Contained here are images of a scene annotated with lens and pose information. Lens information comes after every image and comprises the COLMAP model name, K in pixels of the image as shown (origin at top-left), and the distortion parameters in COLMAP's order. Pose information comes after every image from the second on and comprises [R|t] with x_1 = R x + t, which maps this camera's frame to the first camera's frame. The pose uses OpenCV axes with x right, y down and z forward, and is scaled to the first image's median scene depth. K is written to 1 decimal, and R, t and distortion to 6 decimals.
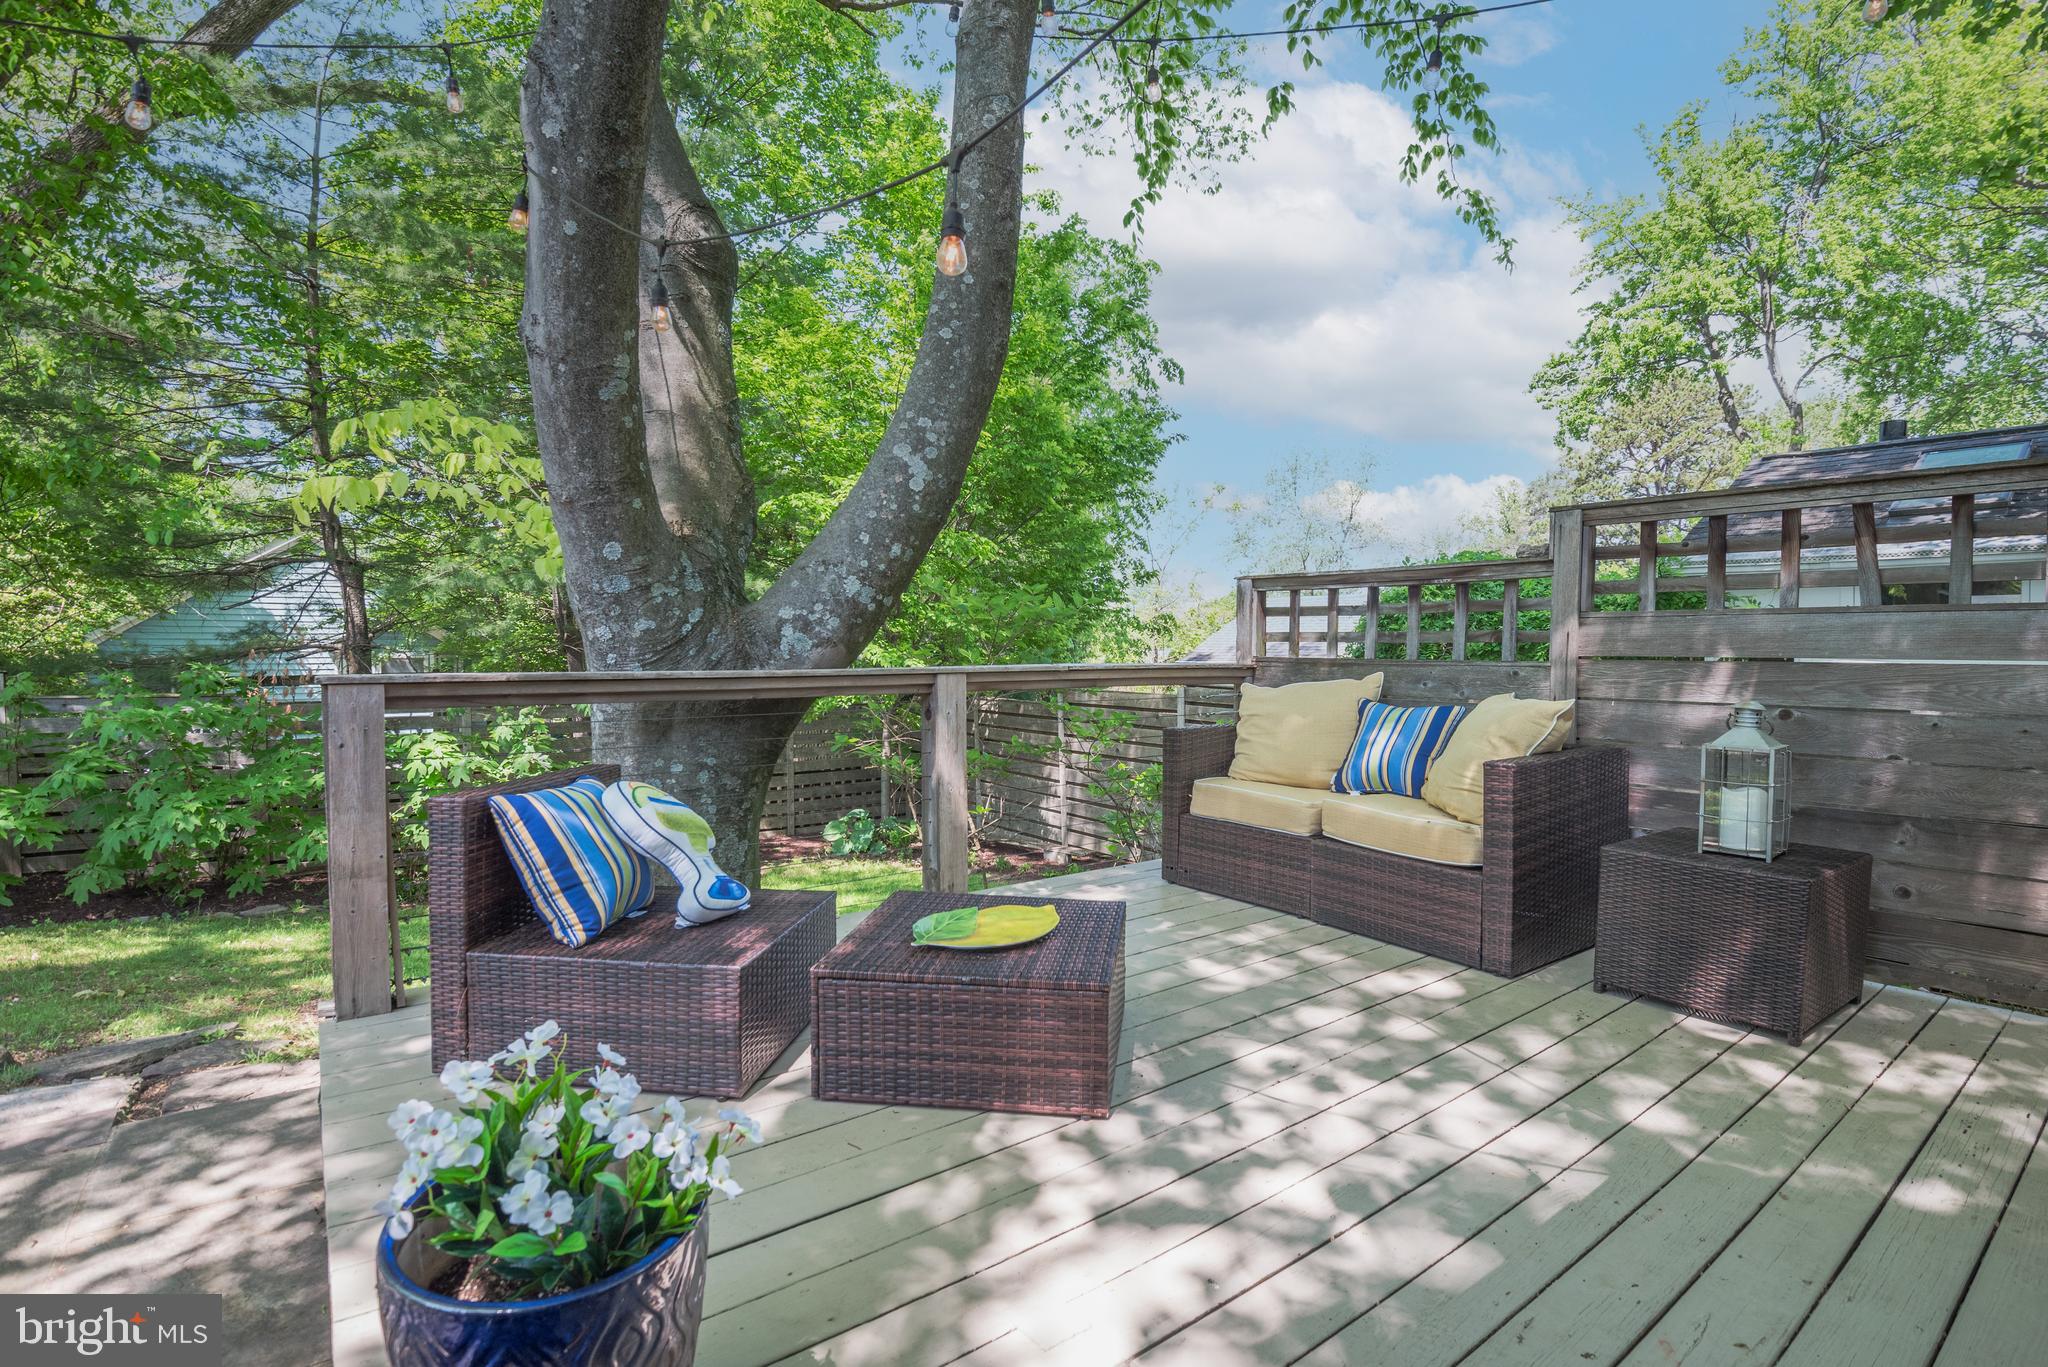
lens RADIAL K [[965.5, 0, 1064.4], [0, 965.5, 685.5], [0, 0, 1]] dist [-0.020429, 0.015031]
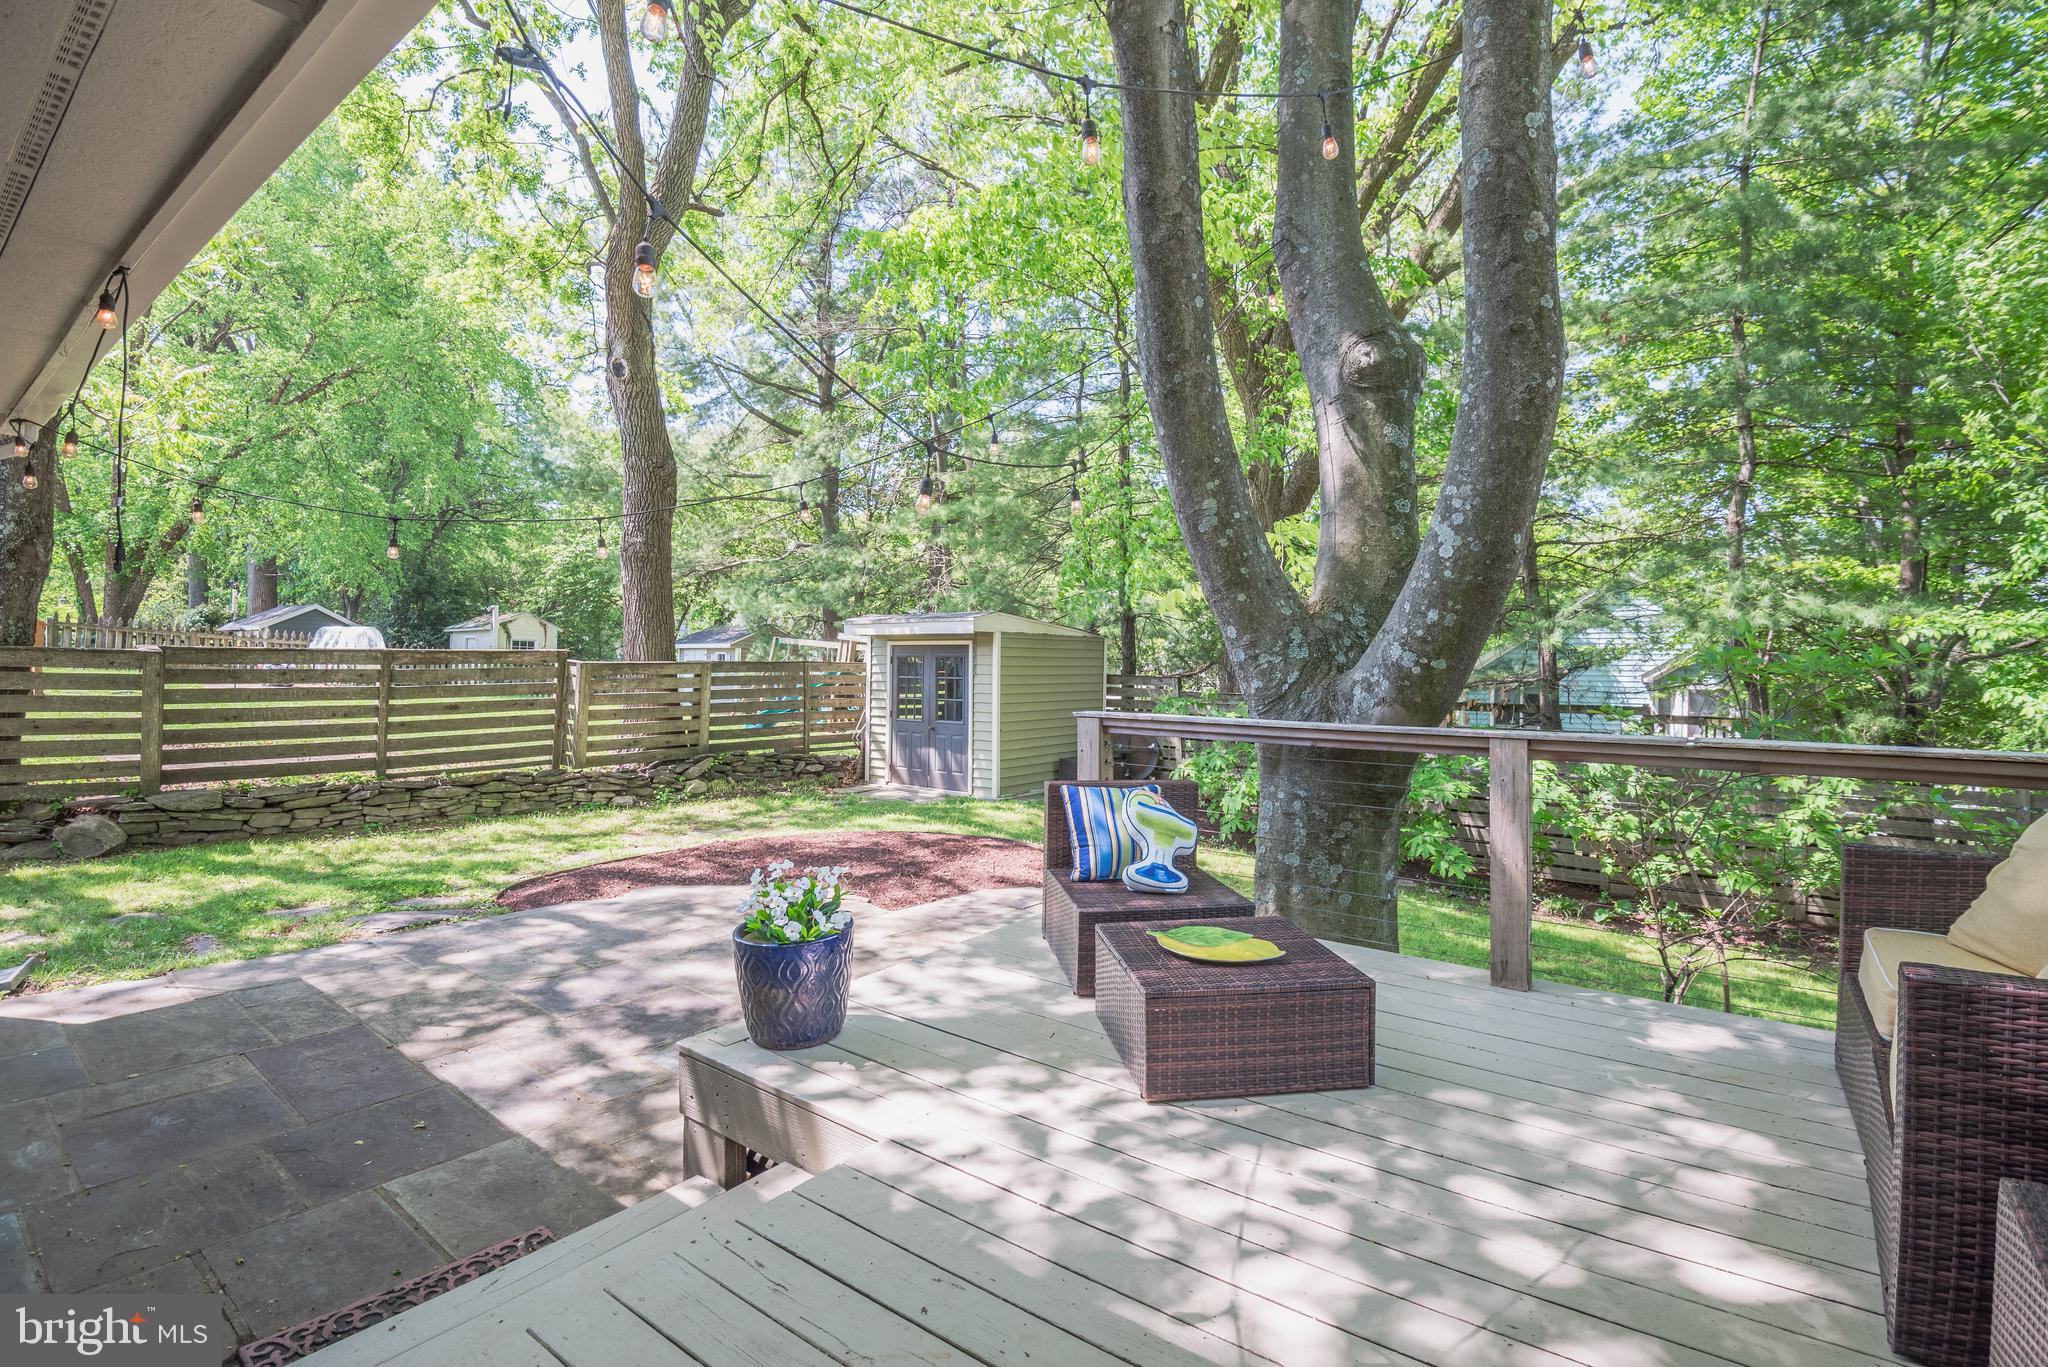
lens RADIAL K [[956.3, 0, 1009.1], [0, 956.3, 674.4], [0, 0, 1]] dist [0.002860, -0.022219]
pose [[0.251921, 0.009291, -0.967703, 0.715421], [-0.050609, 0.998712, -0.003586, -0.050597], [0.966424, 0.049878, 0.252067, 0.300313]]
